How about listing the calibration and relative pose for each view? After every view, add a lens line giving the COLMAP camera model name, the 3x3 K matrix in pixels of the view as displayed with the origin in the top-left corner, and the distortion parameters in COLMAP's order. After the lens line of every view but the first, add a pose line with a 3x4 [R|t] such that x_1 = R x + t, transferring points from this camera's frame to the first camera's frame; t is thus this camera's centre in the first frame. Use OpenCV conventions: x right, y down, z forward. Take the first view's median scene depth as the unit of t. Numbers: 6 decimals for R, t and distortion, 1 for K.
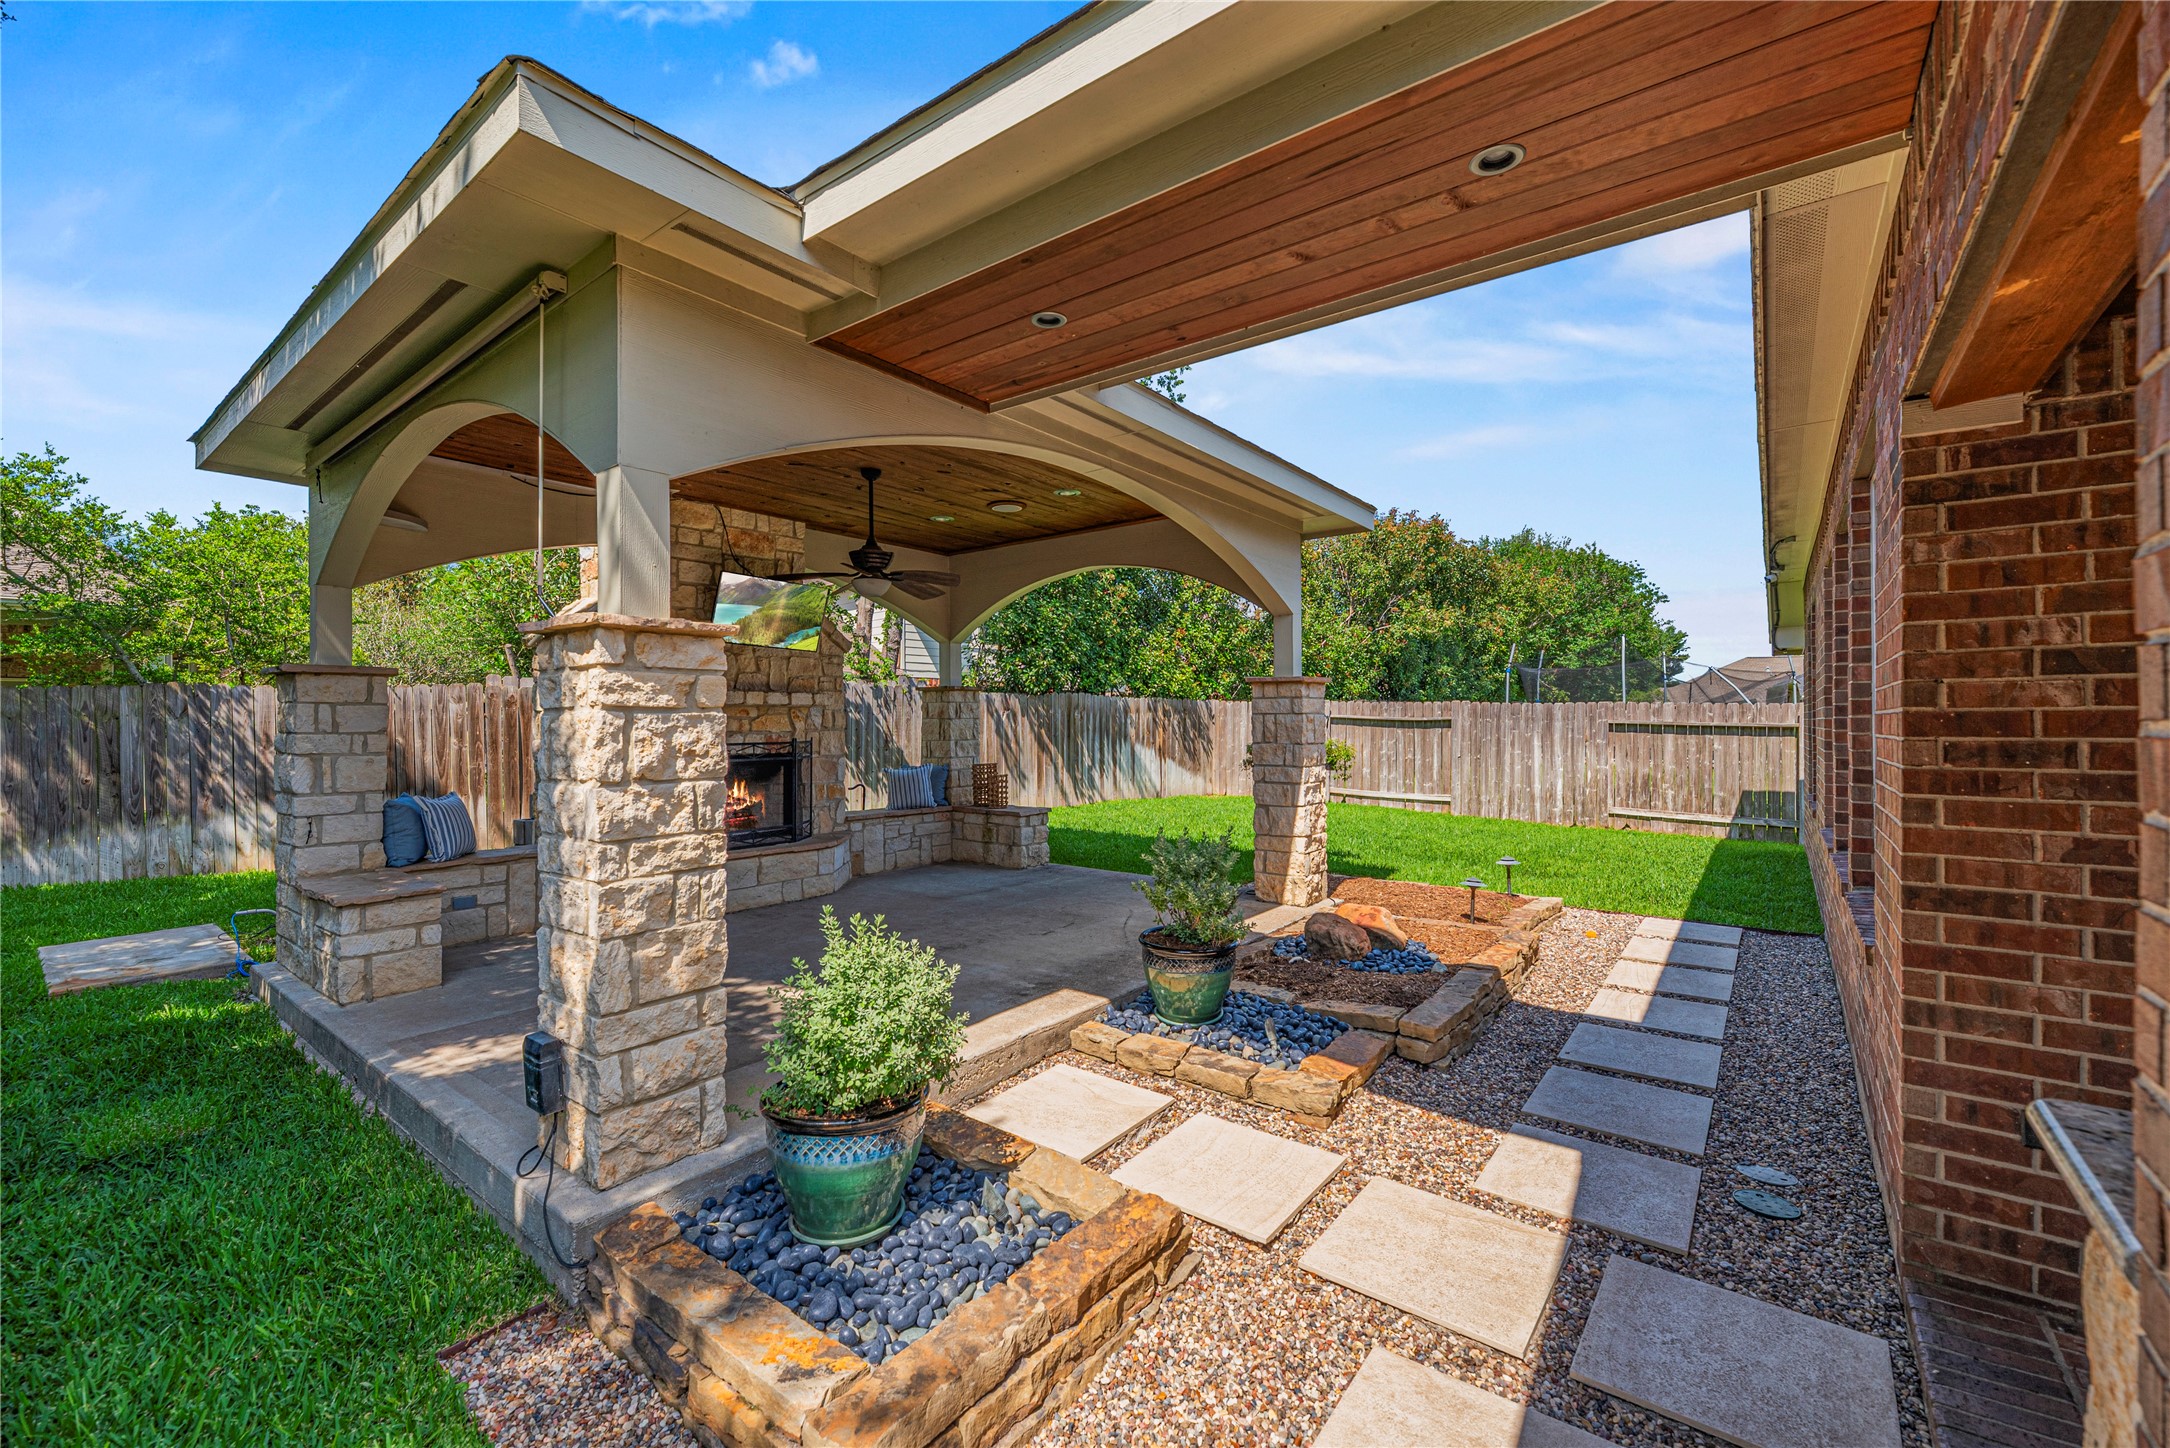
lens RADIAL K [[879.7, 0, 1081.3], [0, 879.7, 719.8], [0, 0, 1]] dist [-0.002217, 0.001506]
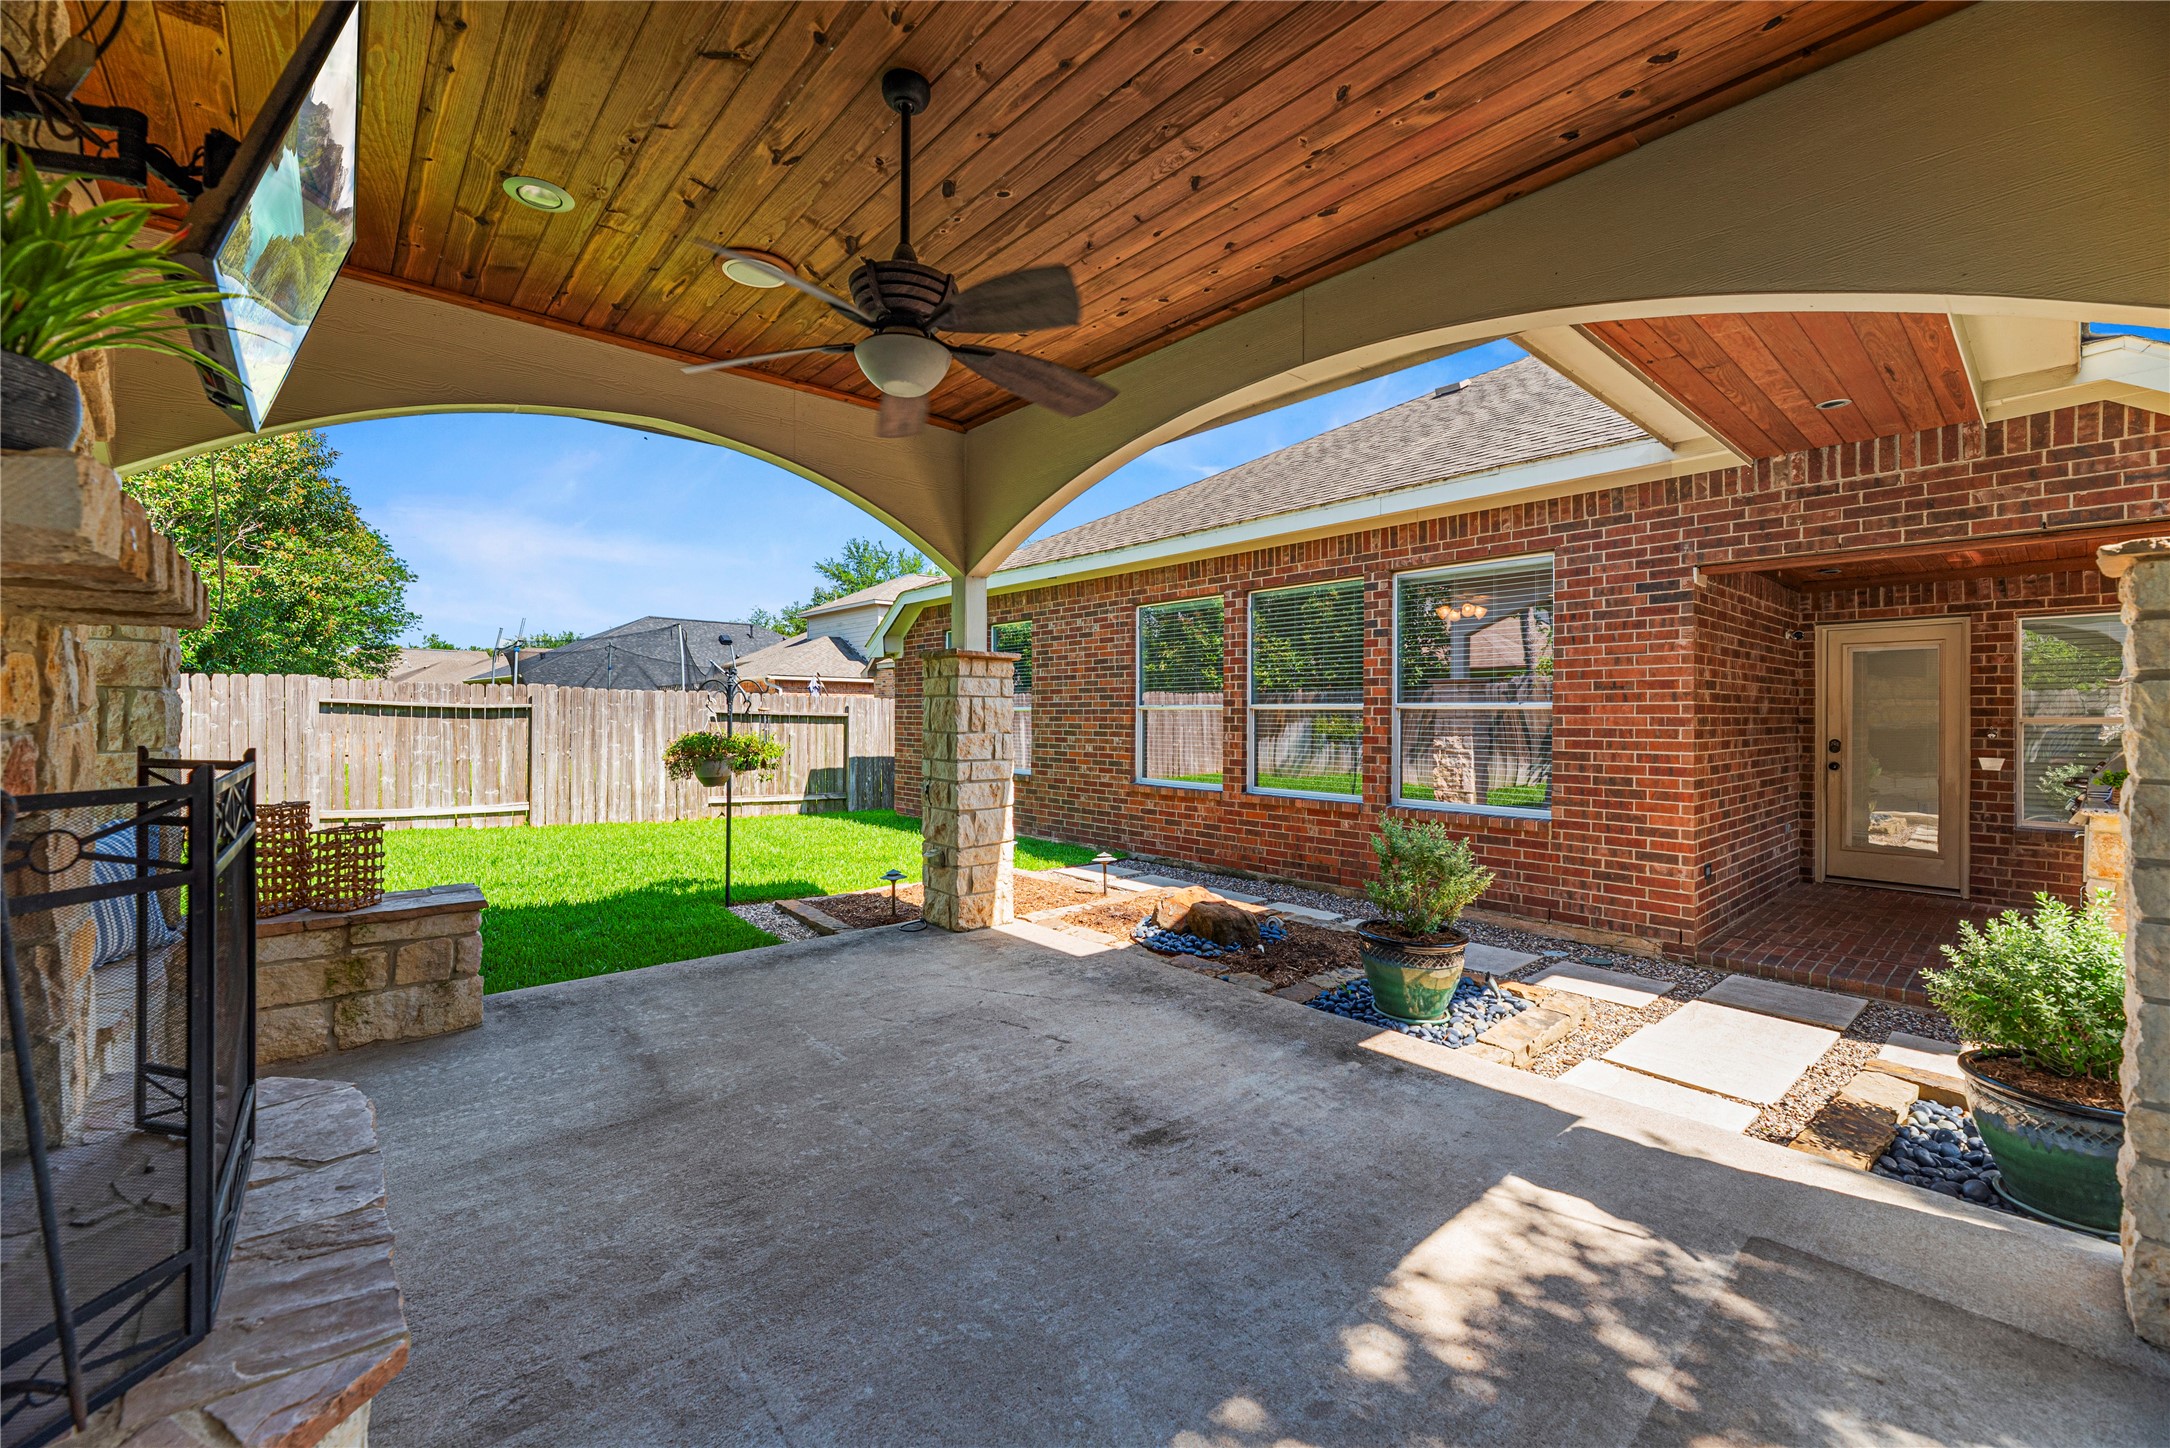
lens RADIAL K [[879.7, 0, 1095.1], [0, 879.7, 717.4], [0, 0, 1]] dist [-0.002217, 0.001506]
pose [[0.182040, -0.001237, 0.983290, -0.564519], [-0.004792, 0.999986, 0.002145, 0.010044], [-0.983280, -0.005102, 0.182031, 0.750727]]
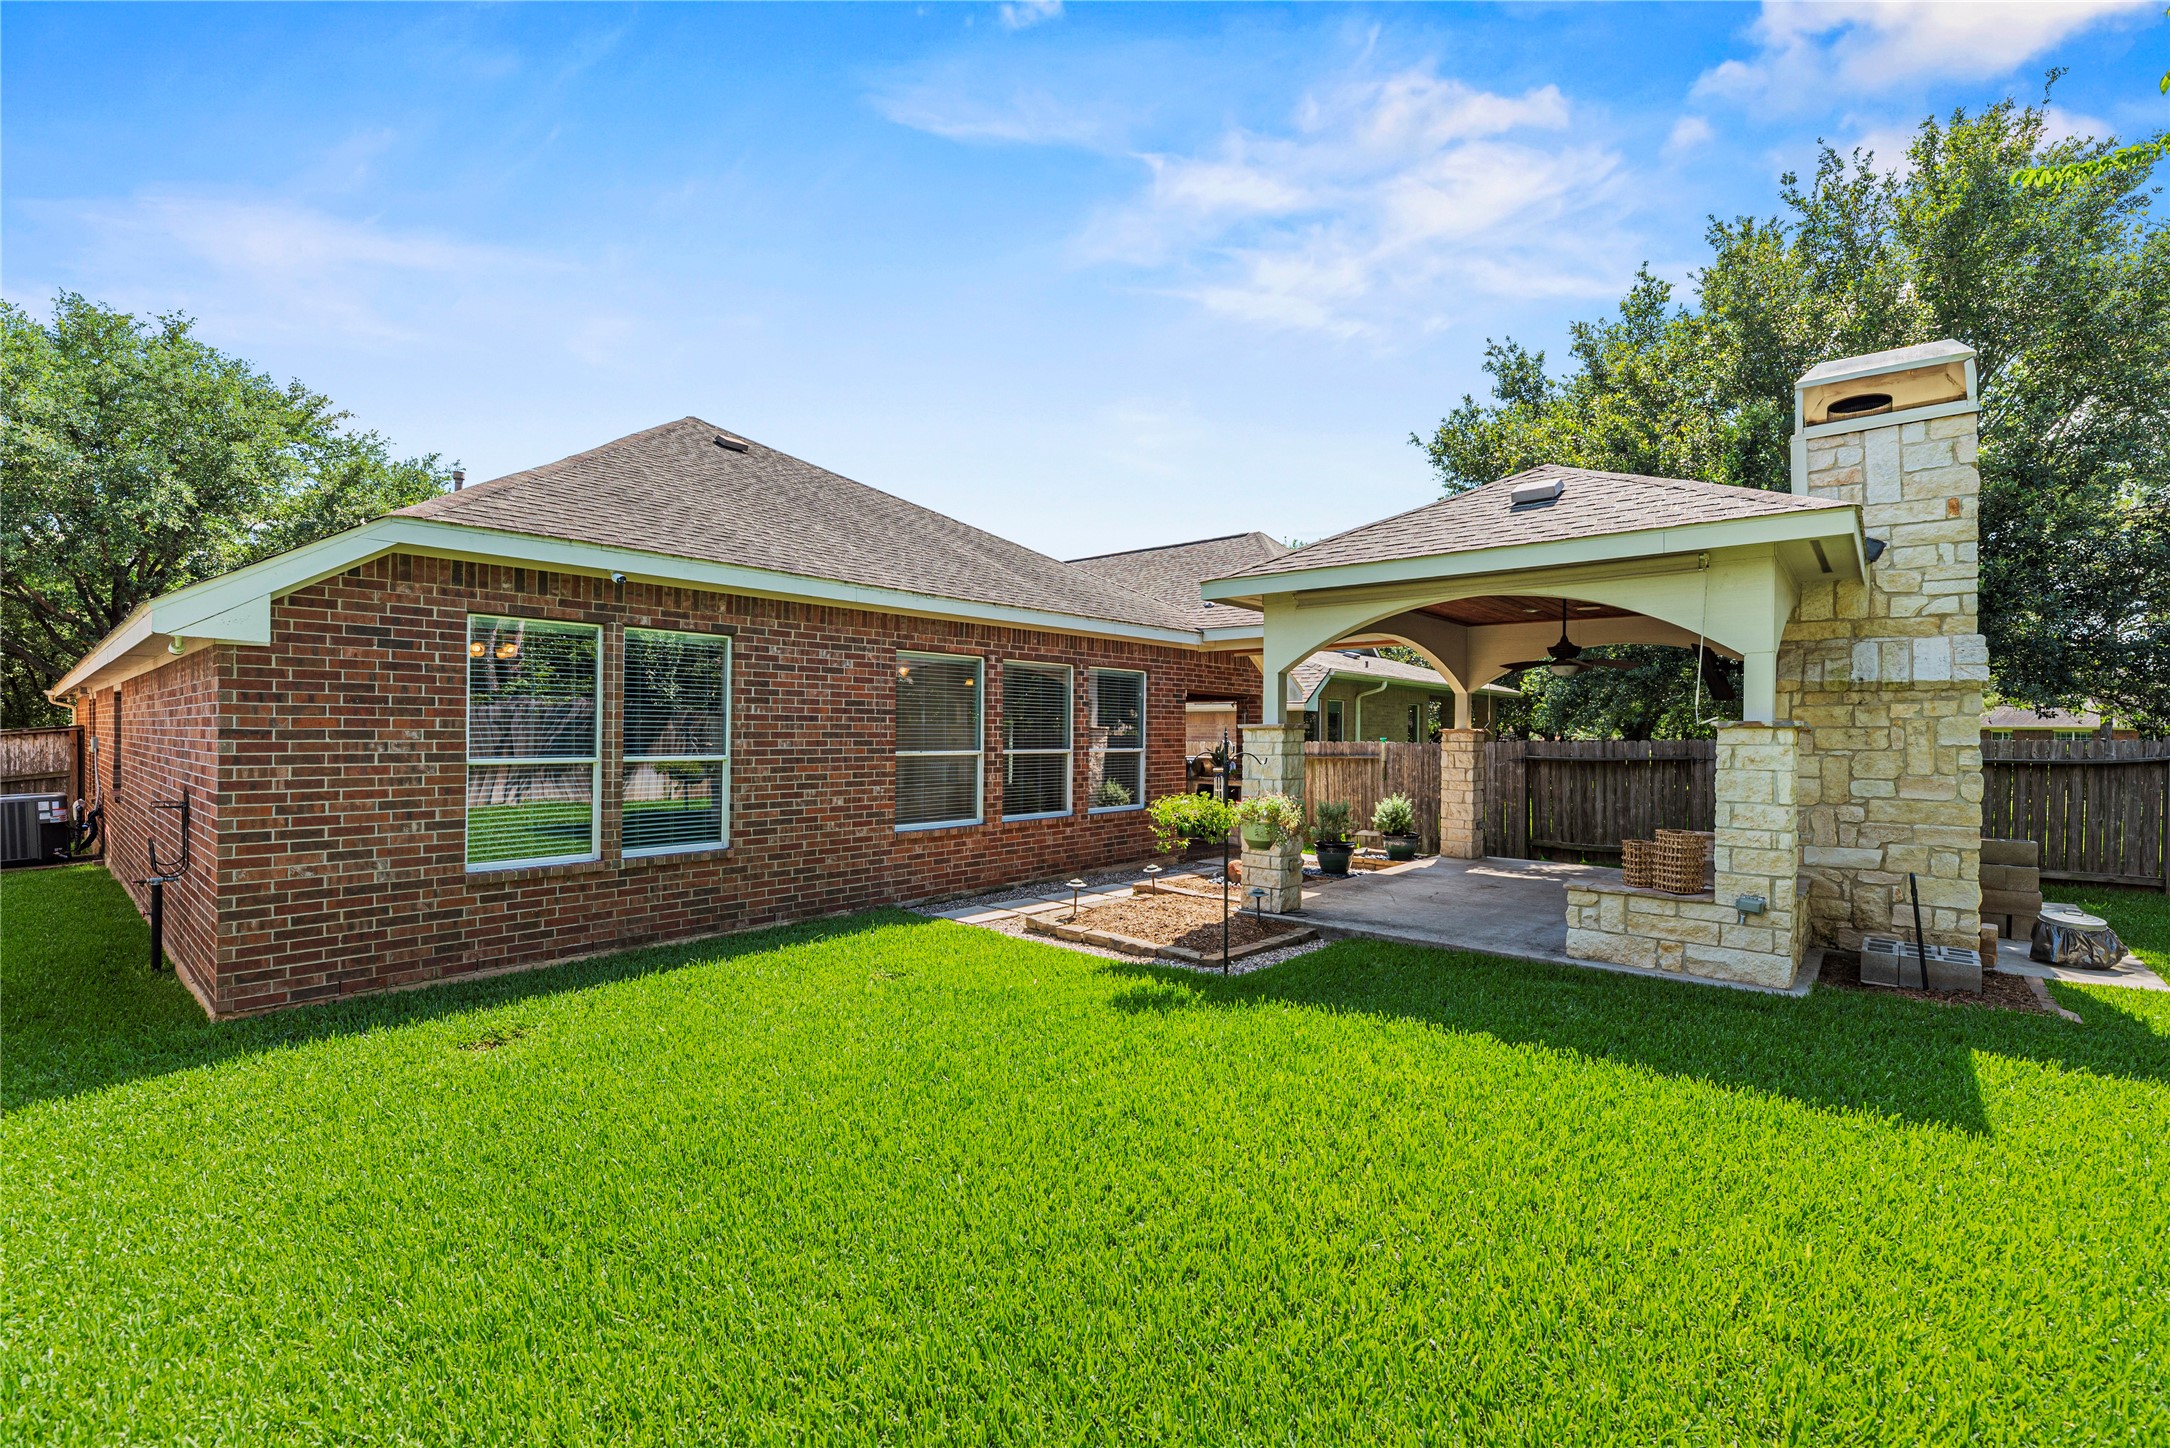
lens RADIAL K [[929.5, 0, 1106.8], [0, 929.5, 730.5], [0, 0, 1]] dist [-0.001598, -0.000275]
pose [[-0.999172, -0.005070, 0.040366, 0.422378], [-0.005224, 0.999979, -0.003715, -0.034639], [-0.040347, -0.003923, -0.999178, 2.336814]]
